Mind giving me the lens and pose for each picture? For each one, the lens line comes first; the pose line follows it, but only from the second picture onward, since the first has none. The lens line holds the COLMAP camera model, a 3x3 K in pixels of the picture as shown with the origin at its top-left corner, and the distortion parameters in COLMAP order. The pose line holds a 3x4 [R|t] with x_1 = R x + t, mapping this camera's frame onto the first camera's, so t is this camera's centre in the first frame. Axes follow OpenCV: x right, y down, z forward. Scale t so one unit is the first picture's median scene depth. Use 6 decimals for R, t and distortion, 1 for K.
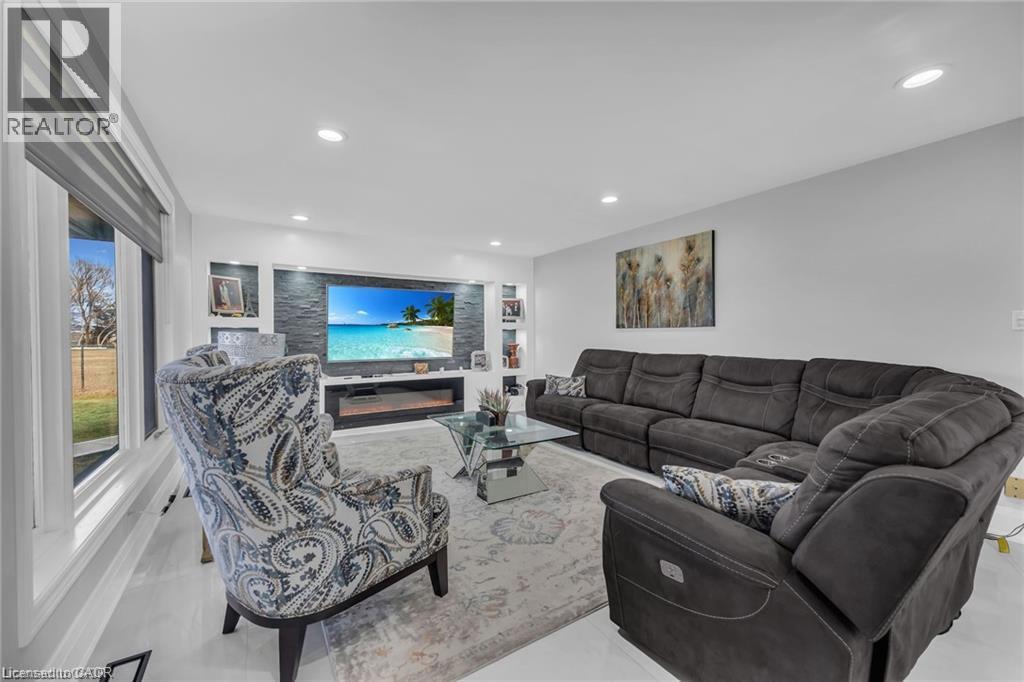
lens RADIAL K [[403.8, 0, 512.2], [0, 403.8, 339.0], [0, 0, 1]] dist [0.001583, -0.000807]
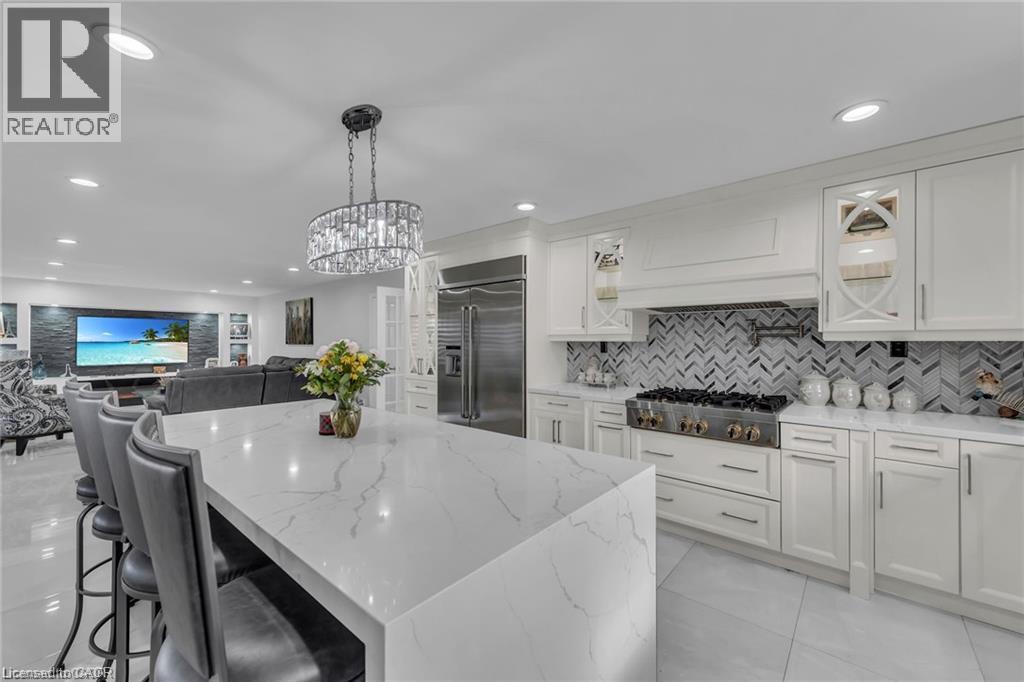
lens RADIAL K [[403.8, 0, 510.0], [0, 403.8, 341.3], [0, 0, 1]] dist [0.001583, -0.000807]
pose [[0.952623, 0.001407, 0.304151, 0.644406], [0.002872, 0.999903, -0.013621, -0.011985], [-0.304140, 0.013849, 0.952527, -0.964198]]
